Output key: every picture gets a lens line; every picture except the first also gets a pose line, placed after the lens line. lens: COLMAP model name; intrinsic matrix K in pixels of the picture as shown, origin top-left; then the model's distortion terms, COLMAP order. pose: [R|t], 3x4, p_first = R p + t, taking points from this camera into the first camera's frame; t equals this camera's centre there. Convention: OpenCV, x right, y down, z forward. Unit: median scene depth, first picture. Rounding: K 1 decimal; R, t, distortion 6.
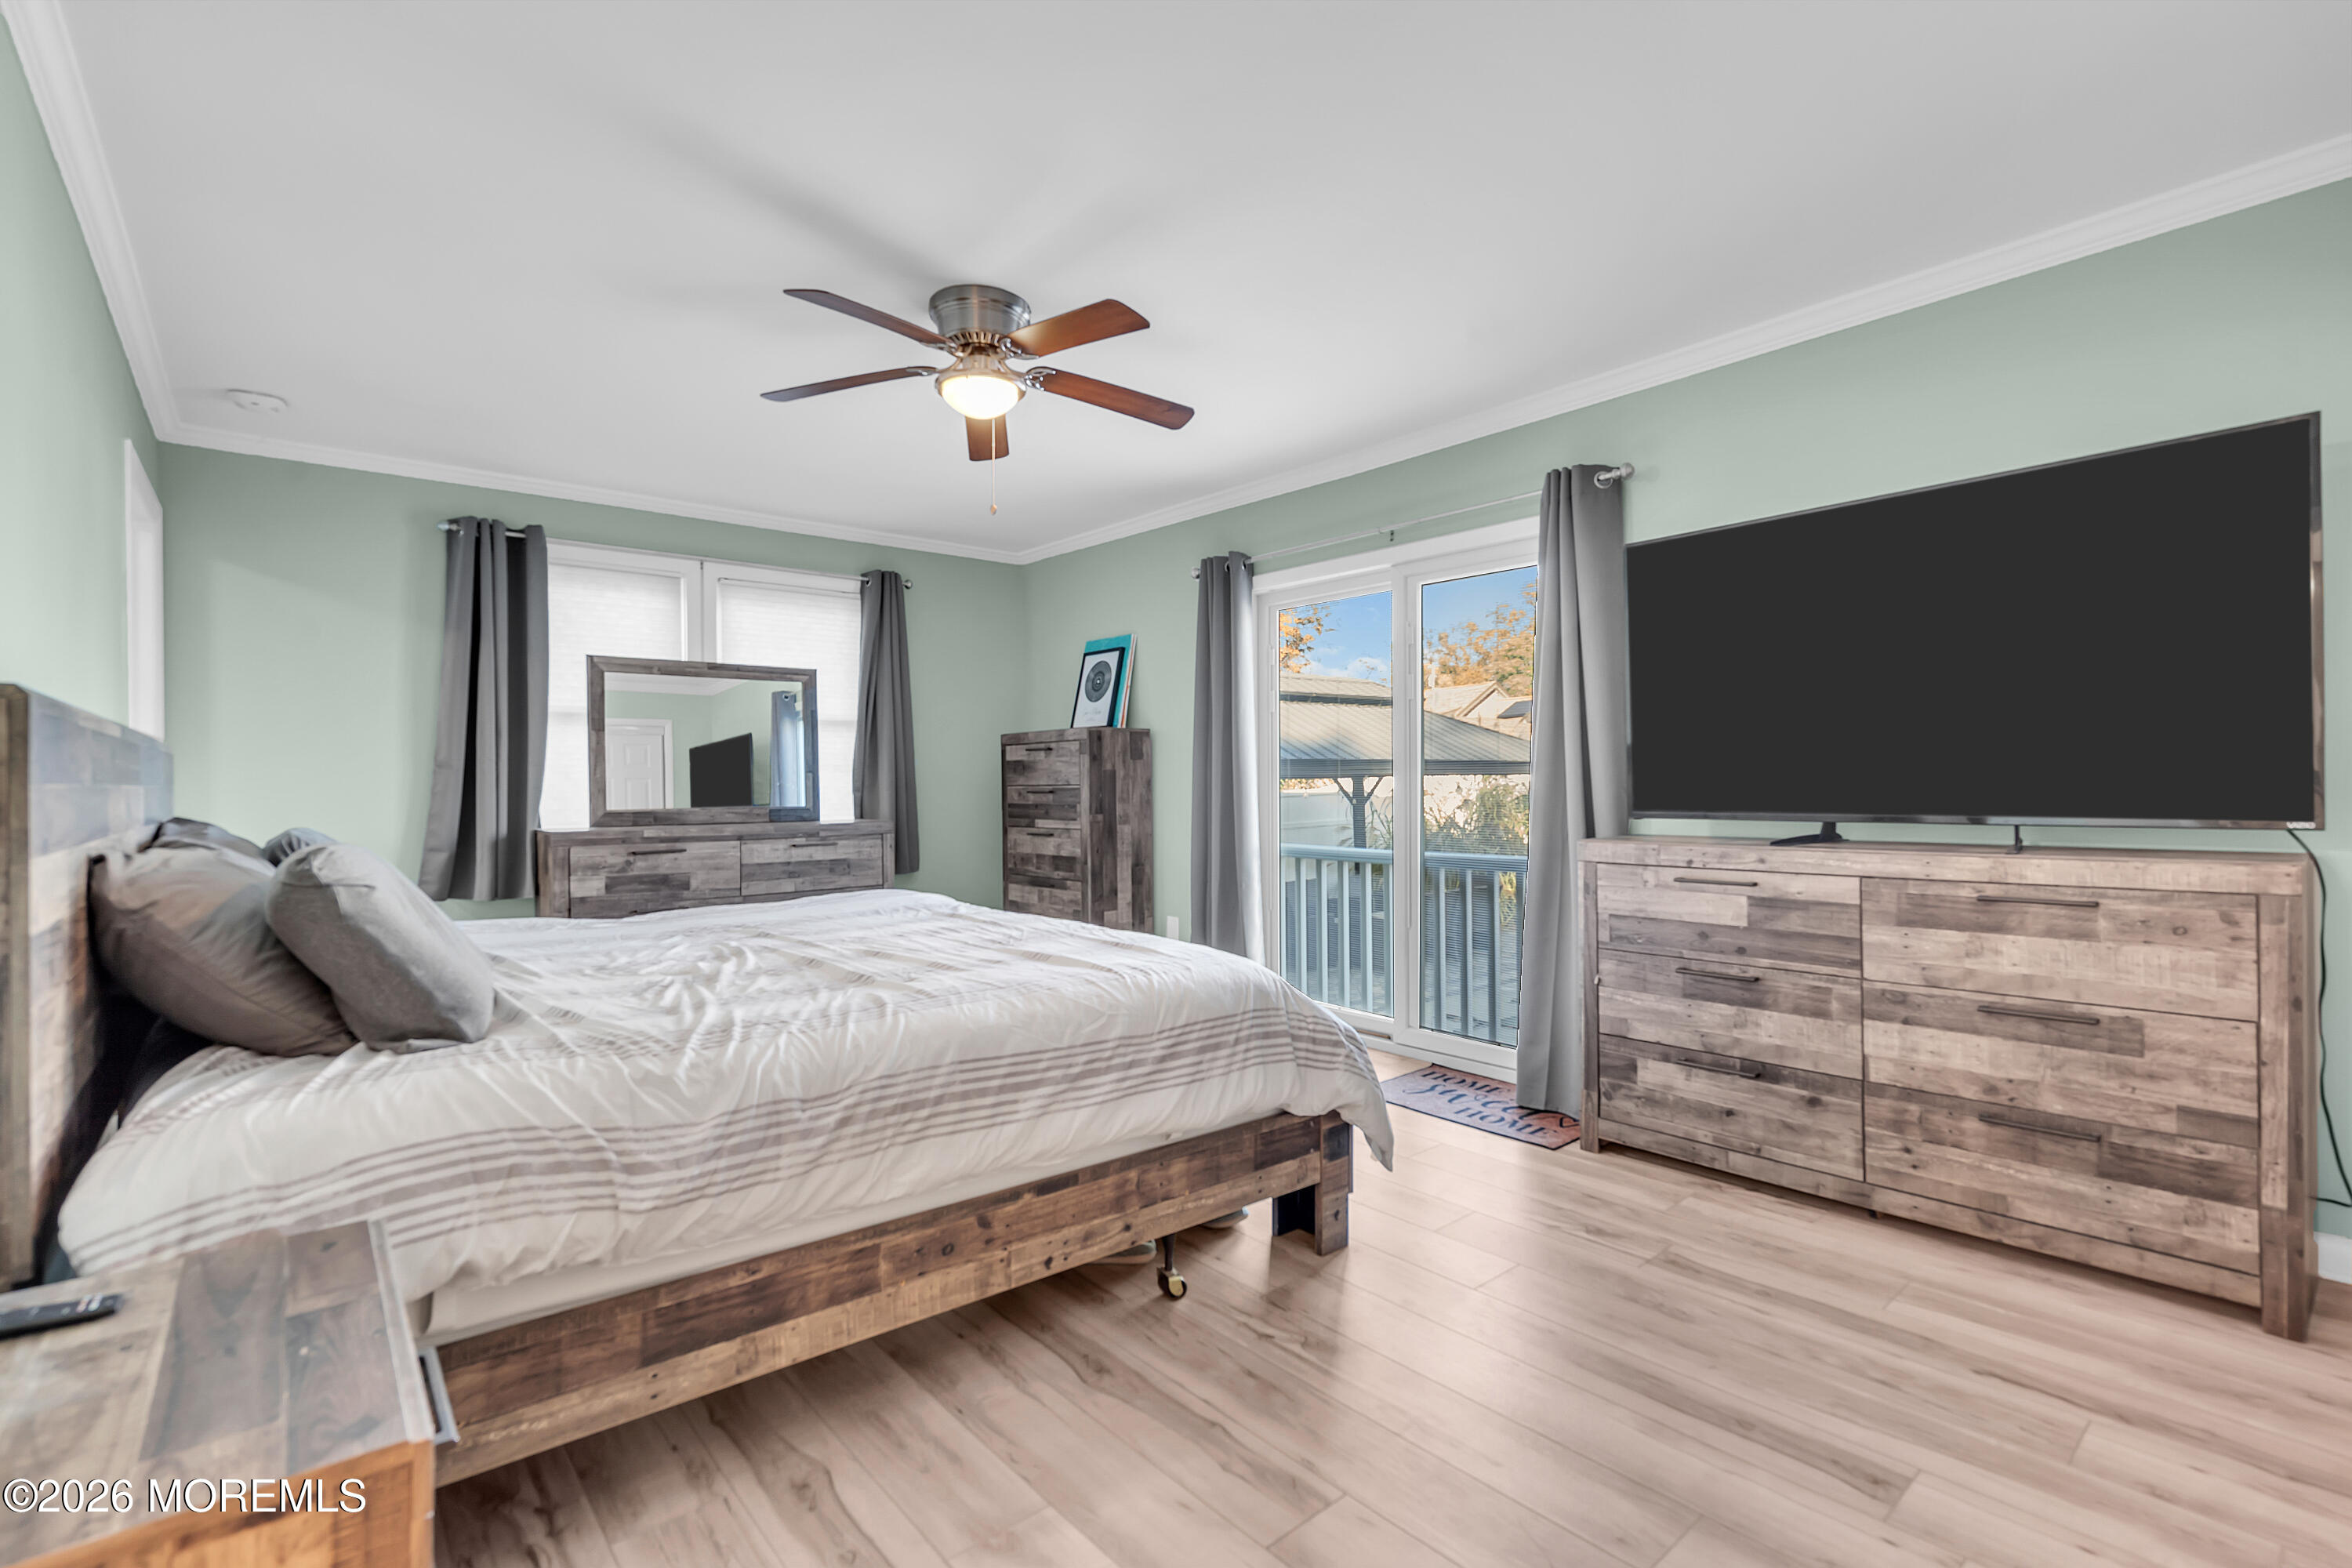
lens RADIAL K [[1067.9, 0, 1181.3], [0, 1067.9, 788.4], [0, 0, 1]] dist [-0.004377, 0.000752]
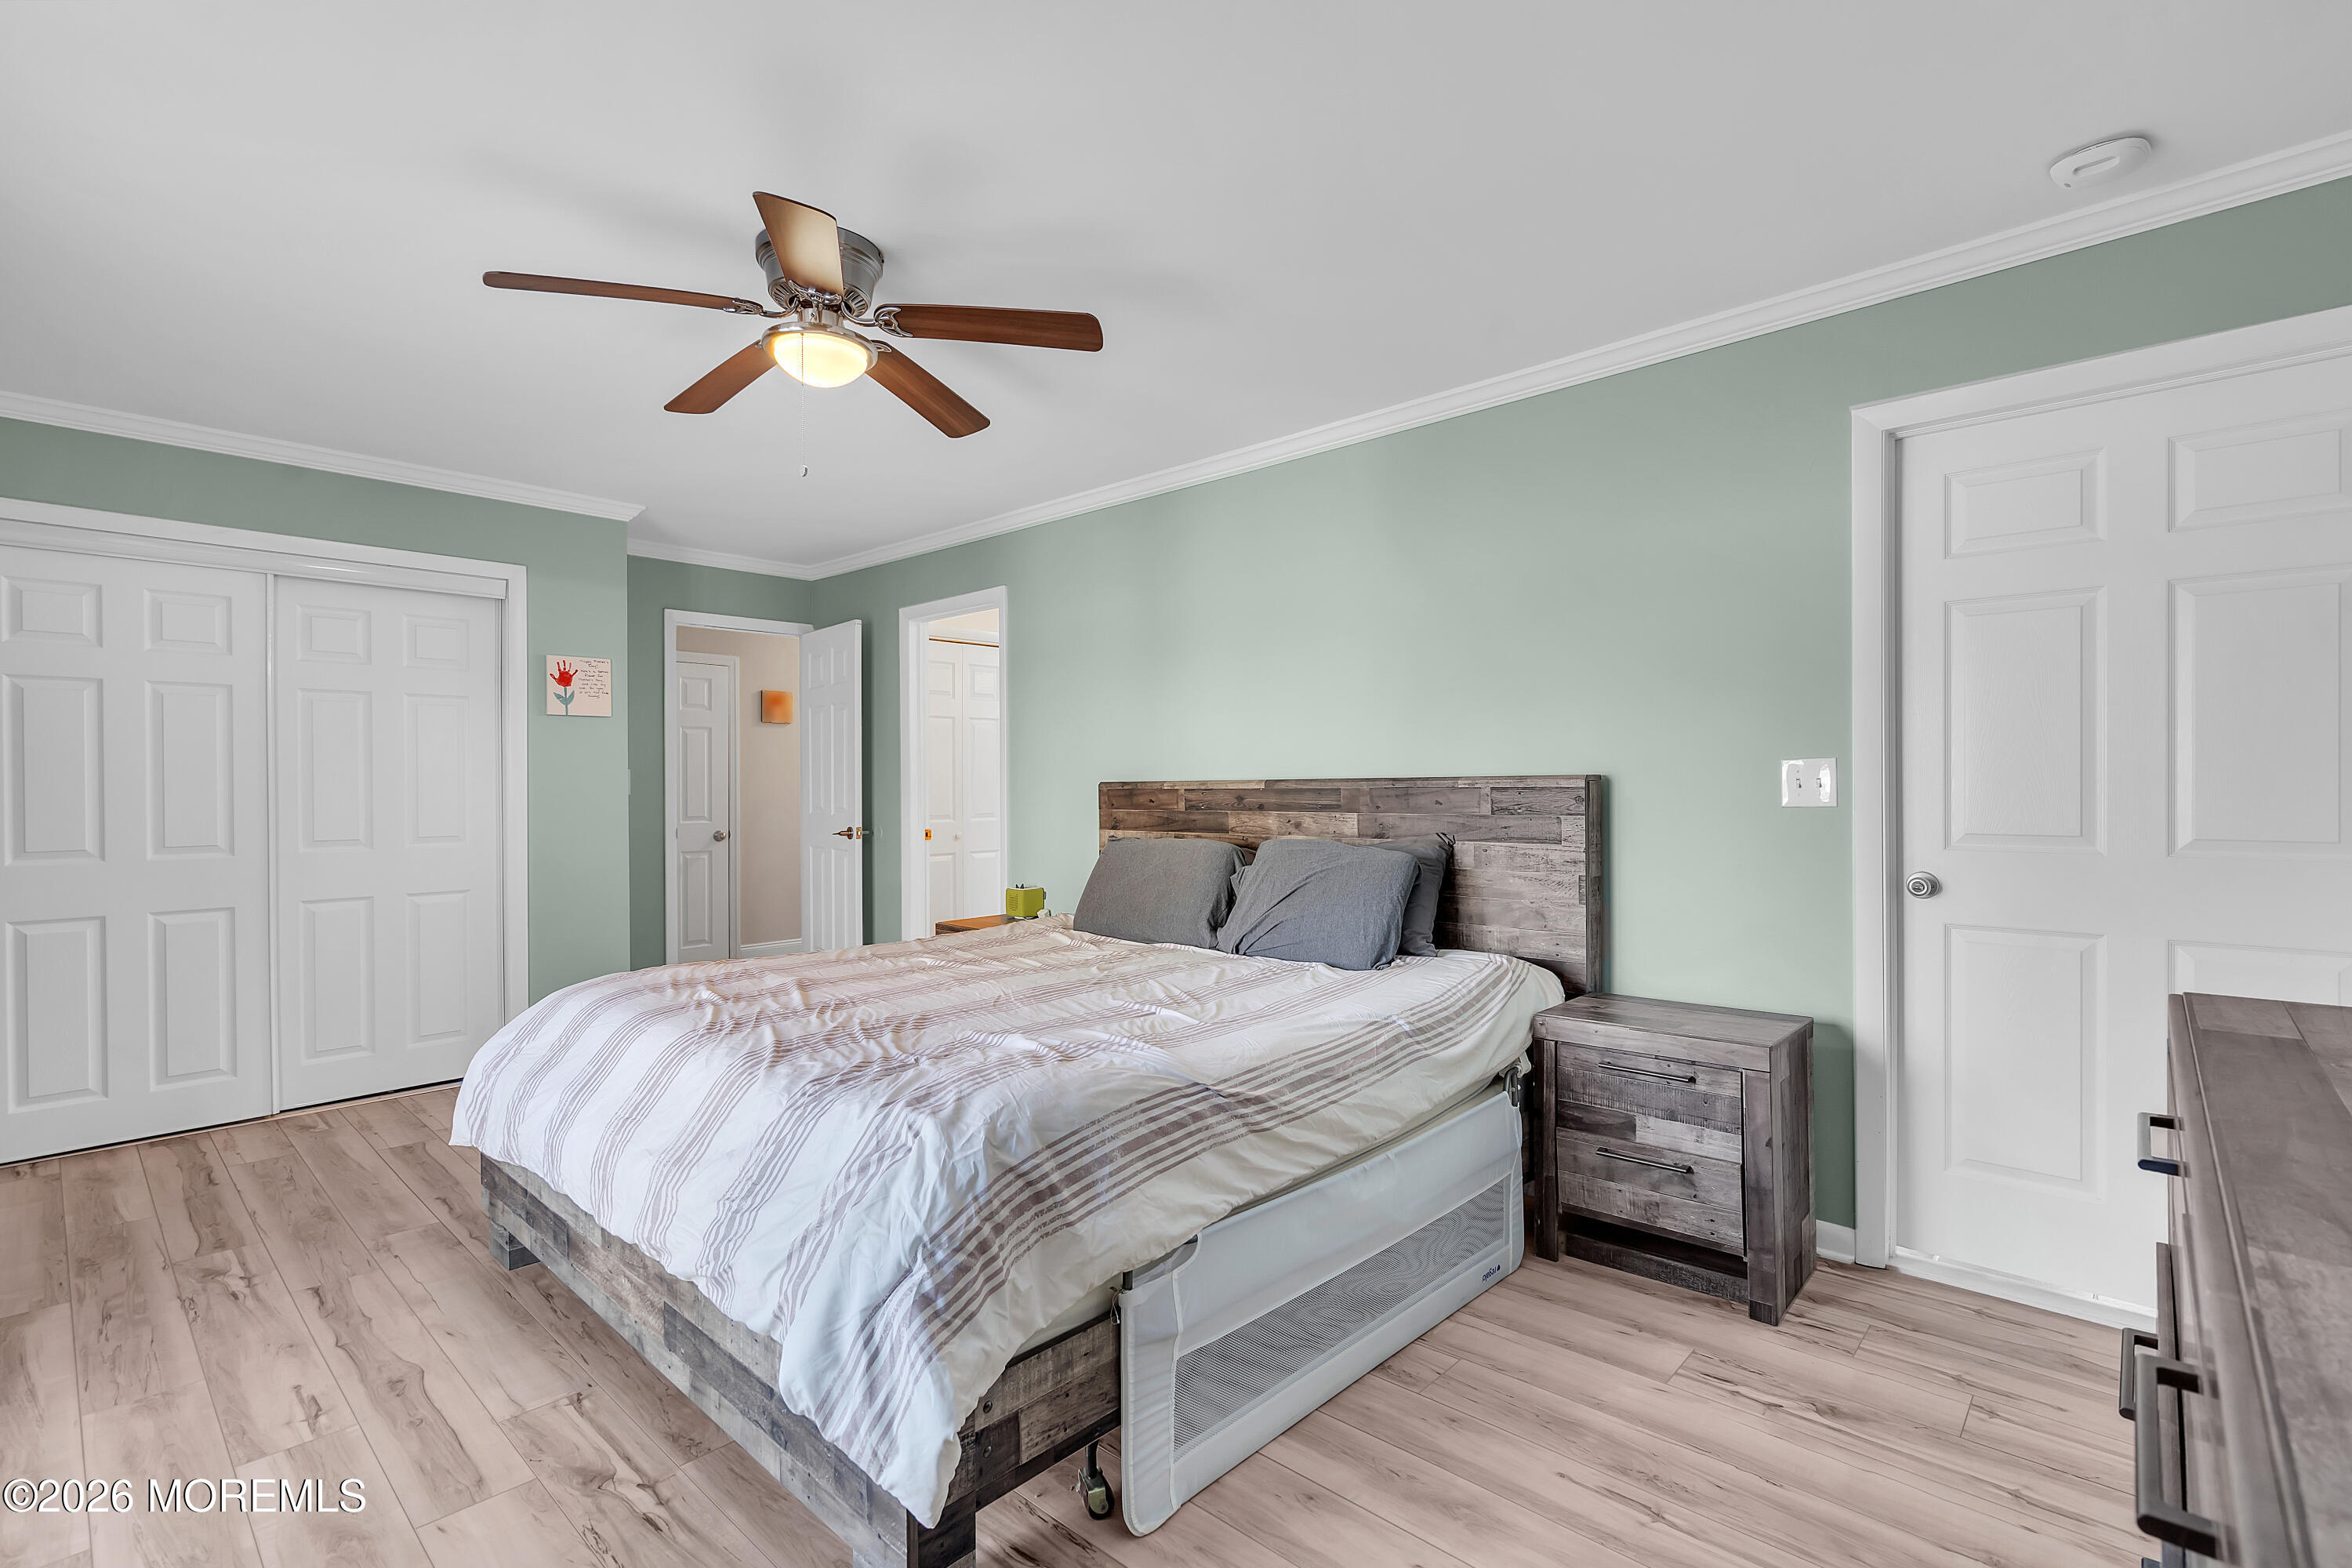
lens RADIAL K [[1067.9, 0, 1181.3], [0, 1067.9, 788.4], [0, 0, 1]] dist [-0.004377, 0.000752]
pose [[-0.991305, 0.017116, -0.130470, -0.491616], [0.016634, 0.999850, 0.004782, -0.046989], [0.130532, 0.002570, -0.991441, 2.588601]]
